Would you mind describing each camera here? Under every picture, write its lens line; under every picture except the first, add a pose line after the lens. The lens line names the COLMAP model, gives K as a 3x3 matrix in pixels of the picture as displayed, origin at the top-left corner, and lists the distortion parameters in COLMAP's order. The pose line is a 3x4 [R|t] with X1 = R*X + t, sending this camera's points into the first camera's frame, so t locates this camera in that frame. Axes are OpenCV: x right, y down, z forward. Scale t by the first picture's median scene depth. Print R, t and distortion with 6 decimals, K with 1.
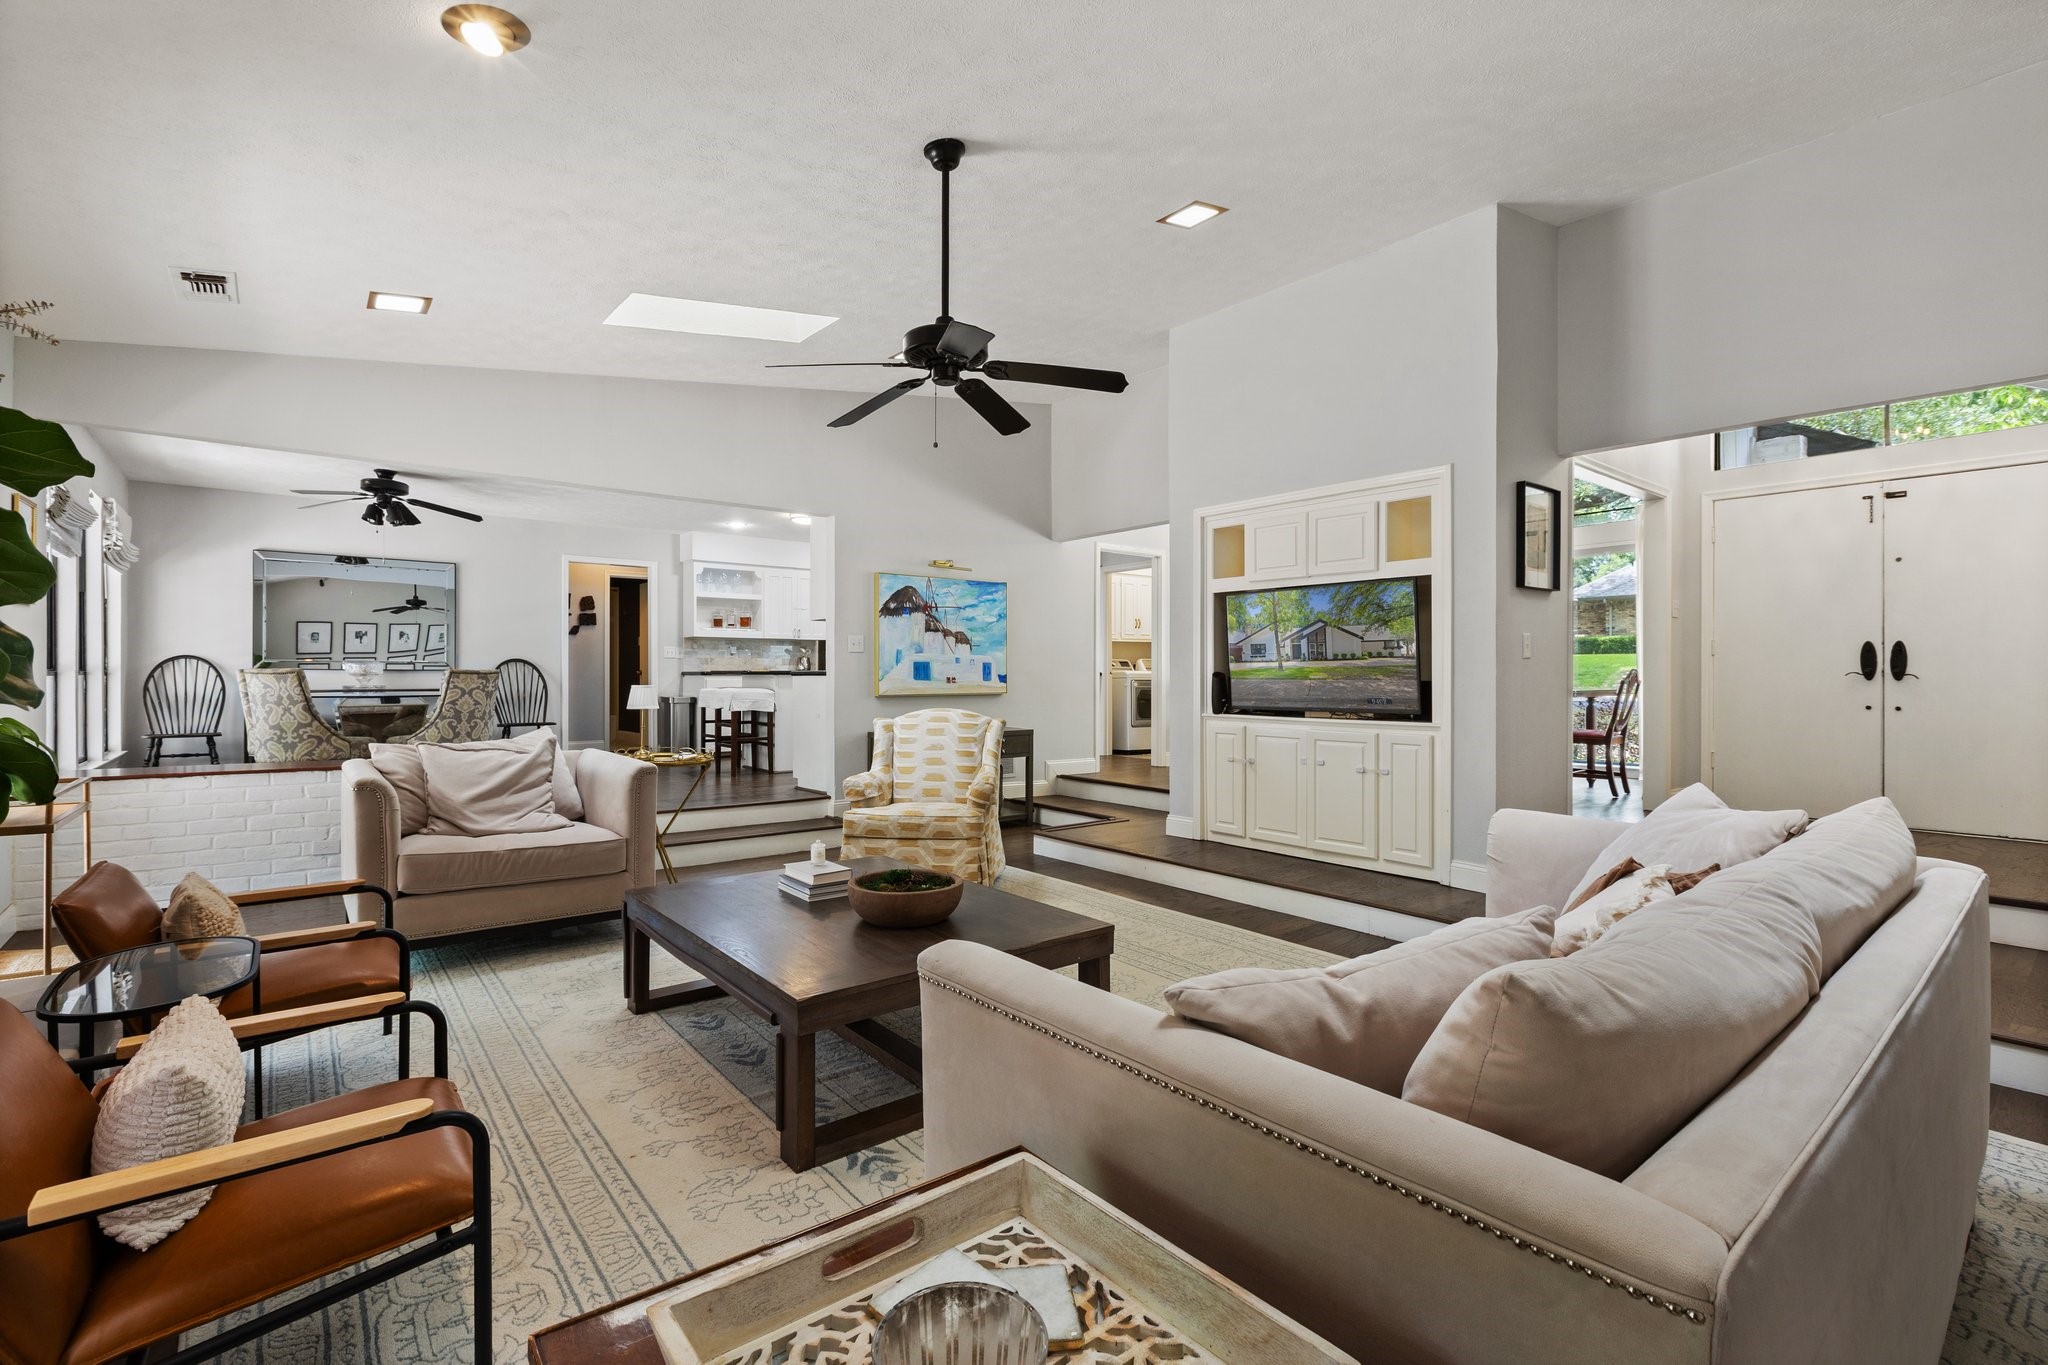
lens RADIAL K [[926.7, 0, 1027.4], [0, 926.7, 671.0], [0, 0, 1]] dist [0.001674, 0.000066]
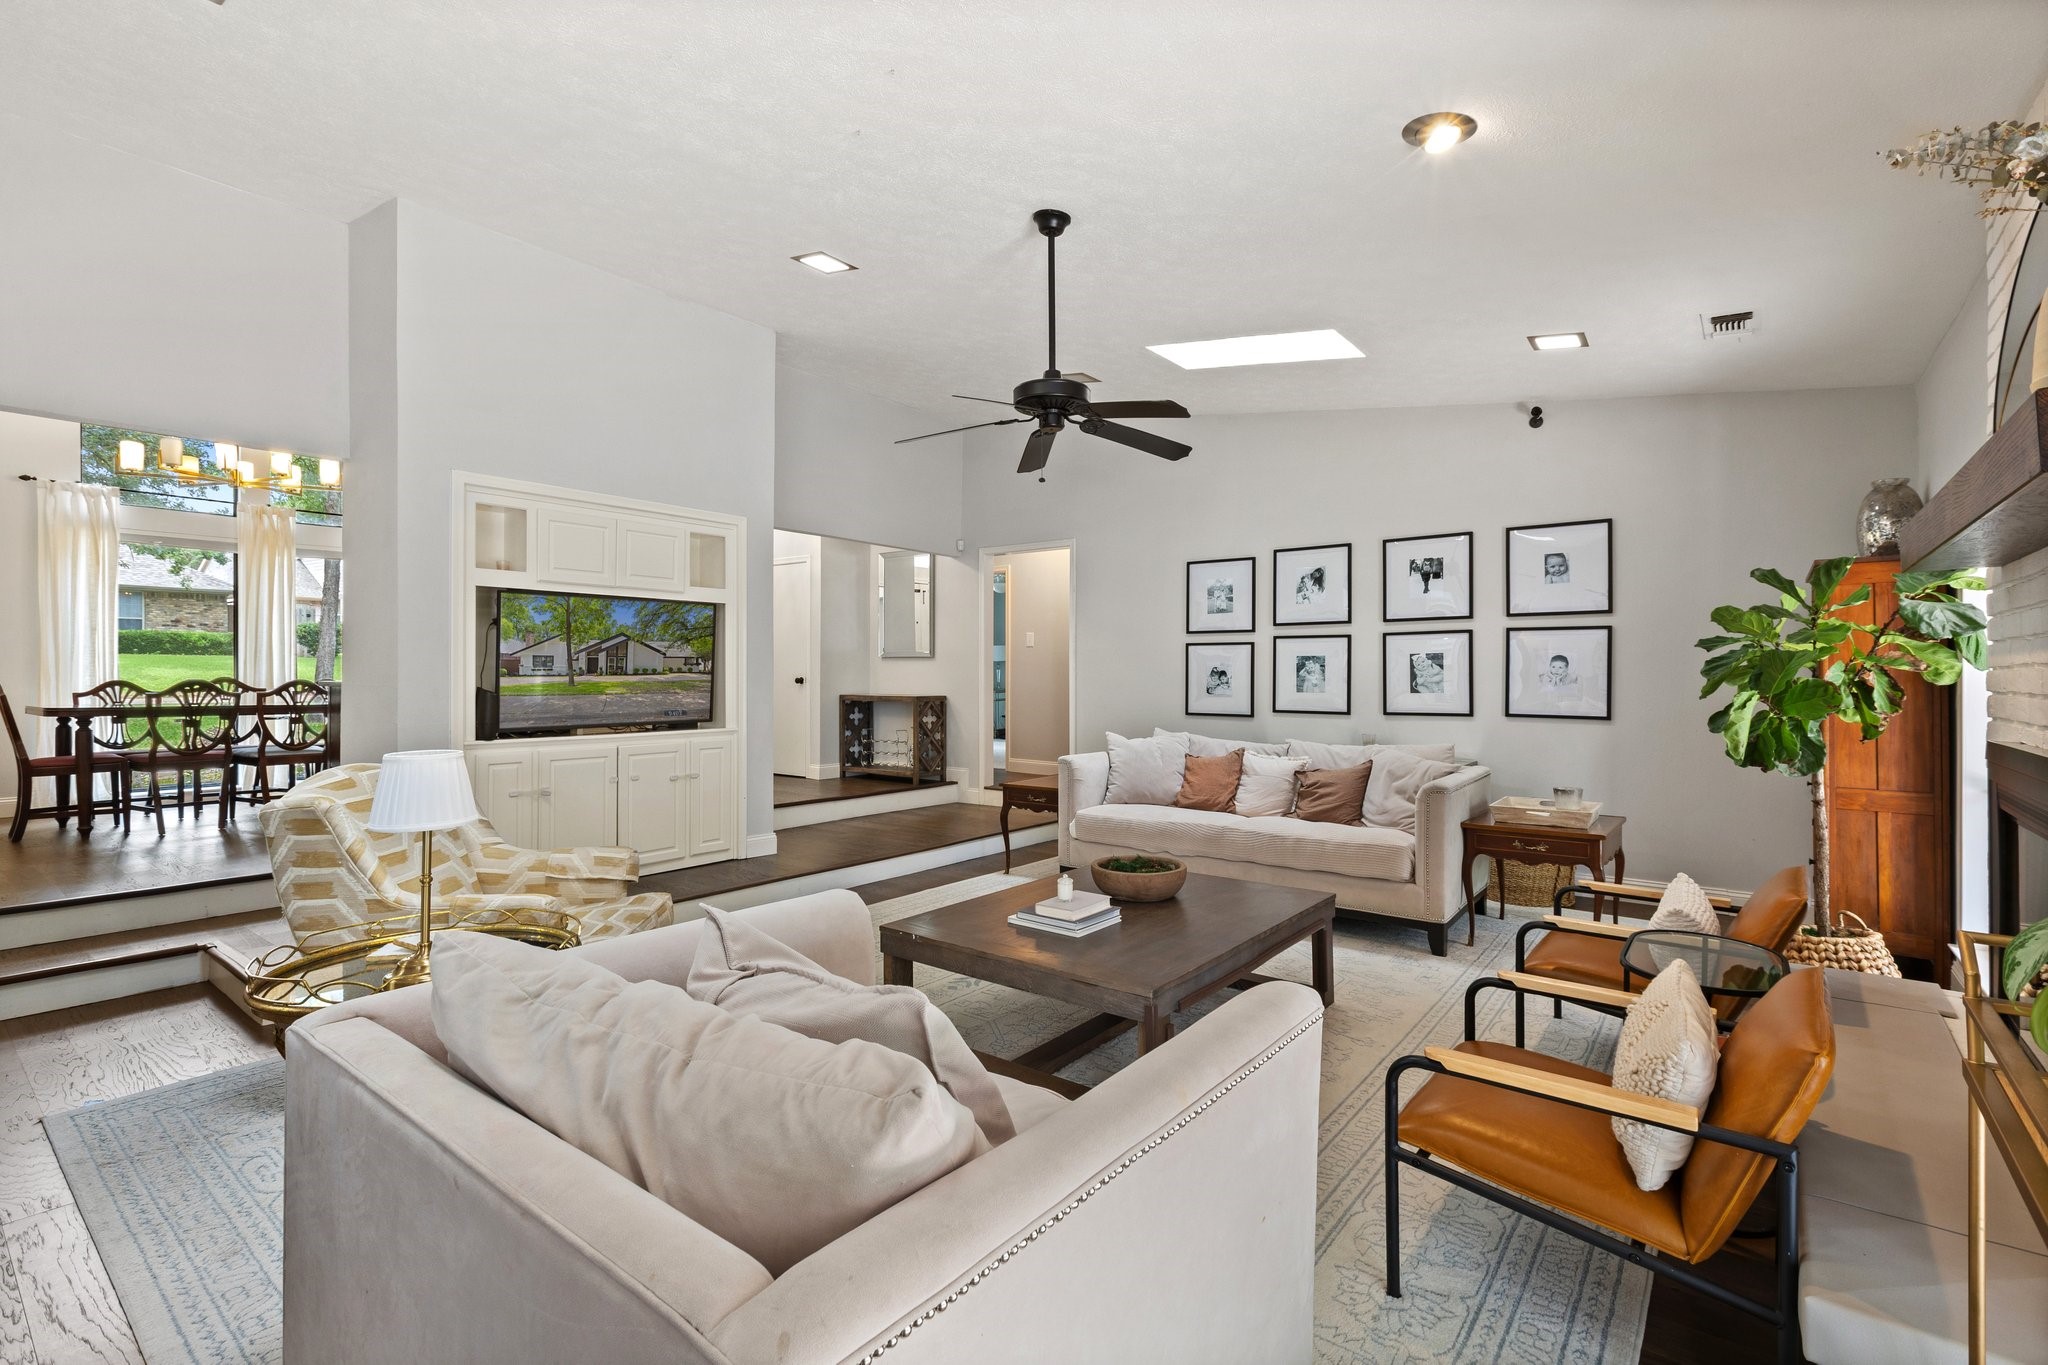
lens RADIAL K [[926.7, 0, 1020.5], [0, 926.7, 682.4], [0, 0, 1]] dist [0.001674, 0.000066]
pose [[-0.216501, -0.005713, 0.976266, -0.735601], [0.000318, 0.999982, 0.005923, -0.009011], [-0.976282, 0.001593, -0.216496, 0.806562]]
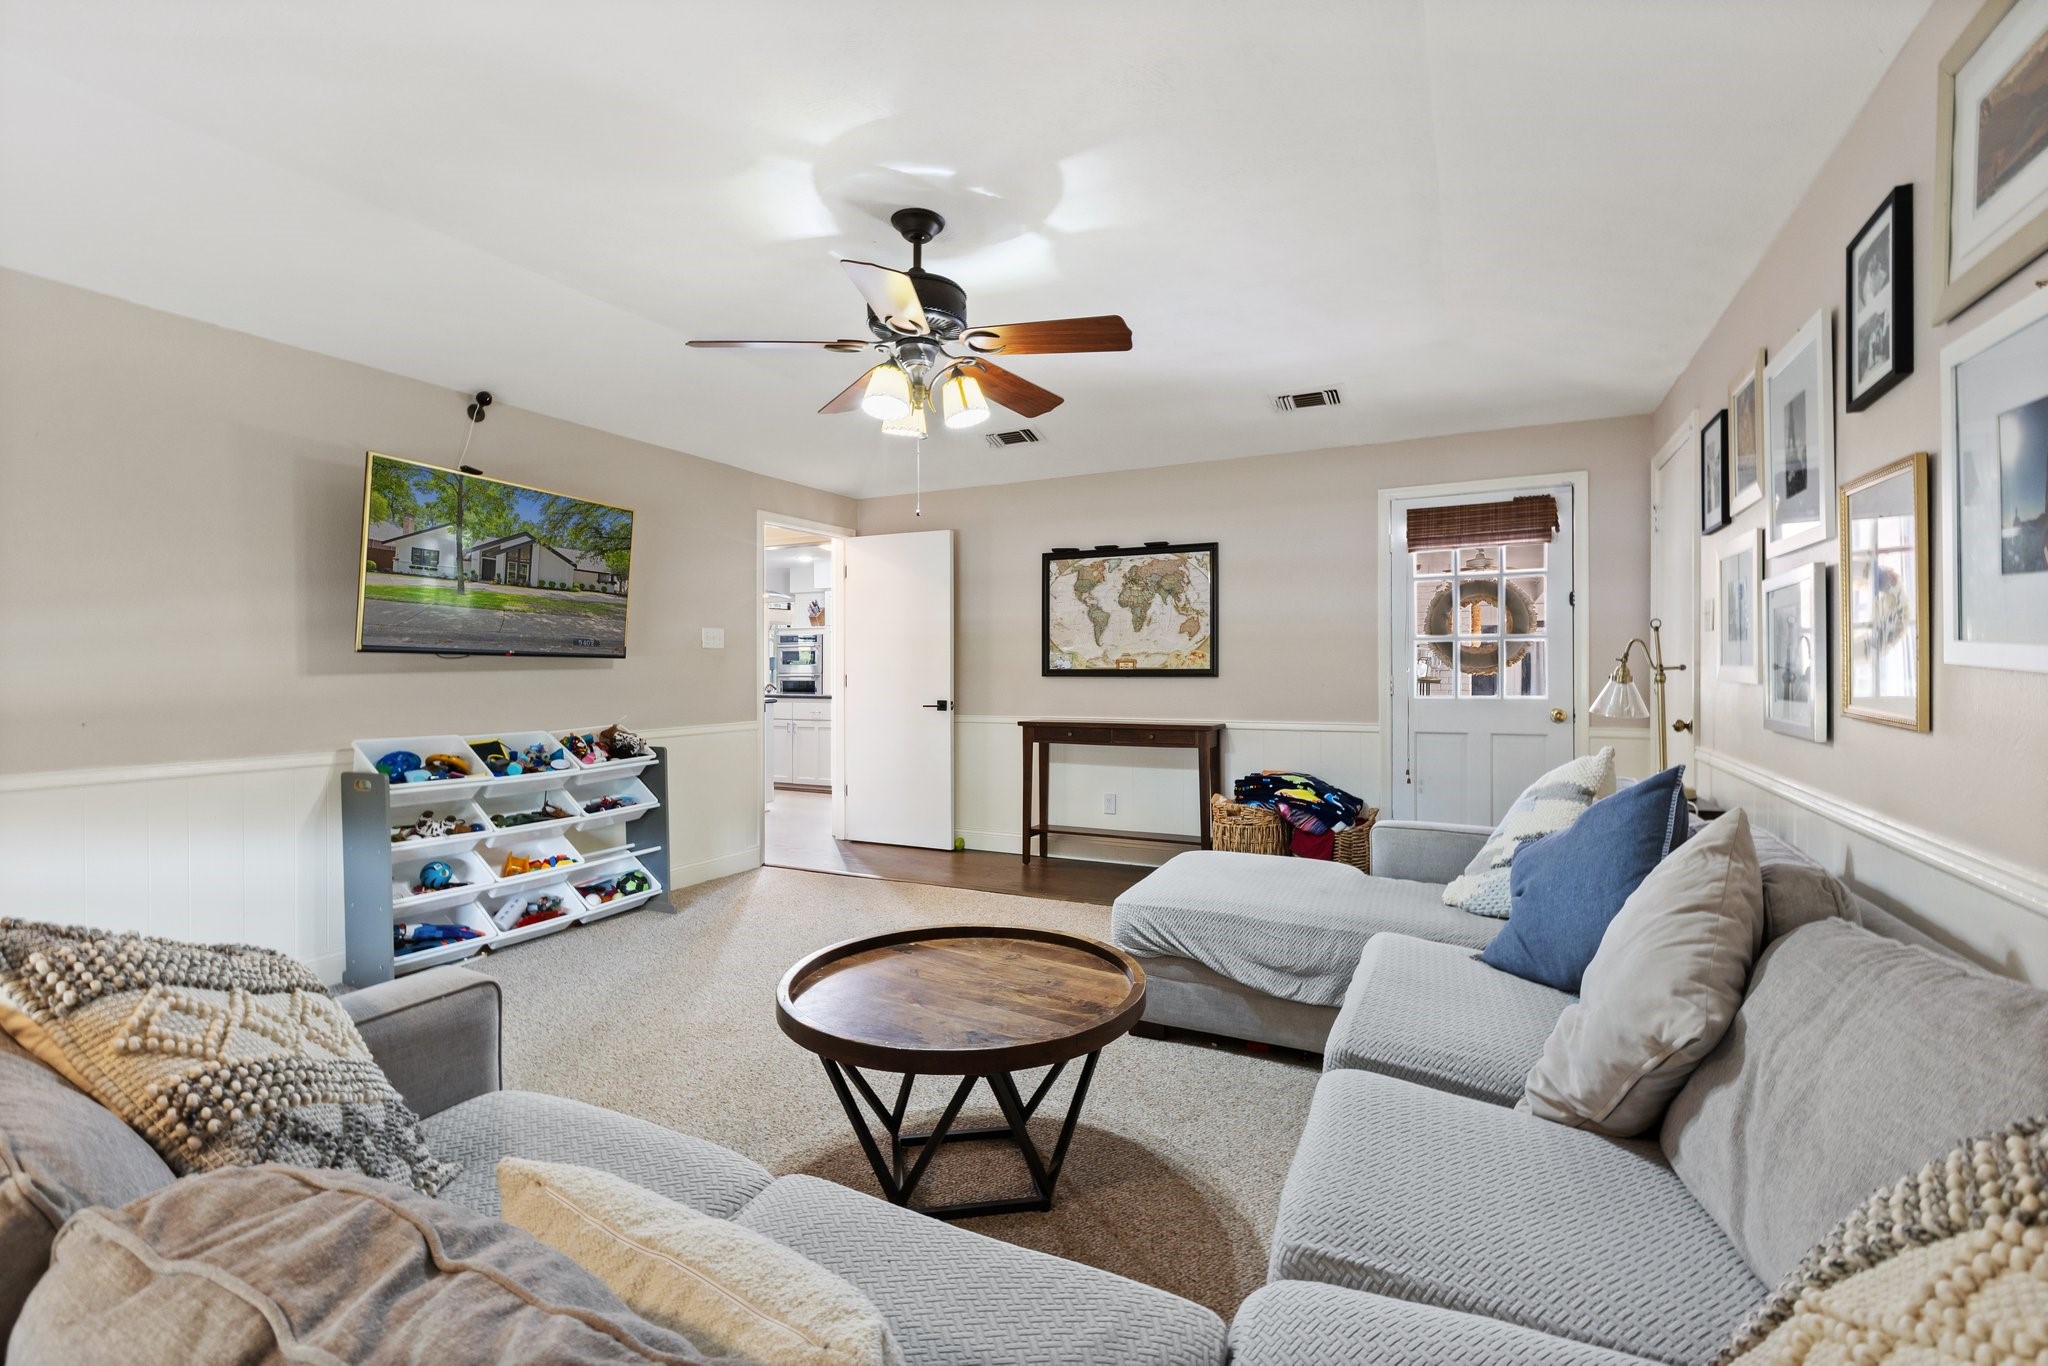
lens RADIAL K [[926.7, 0, 1030.3], [0, 926.7, 681.0], [0, 0, 1]] dist [0.001674, 0.000066]
pose [[-0.470620, 0.004052, 0.882327, -0.545498], [-0.001466, 0.999984, -0.005374, 0.069400], [-0.882335, -0.003822, -0.470606, 0.998614]]
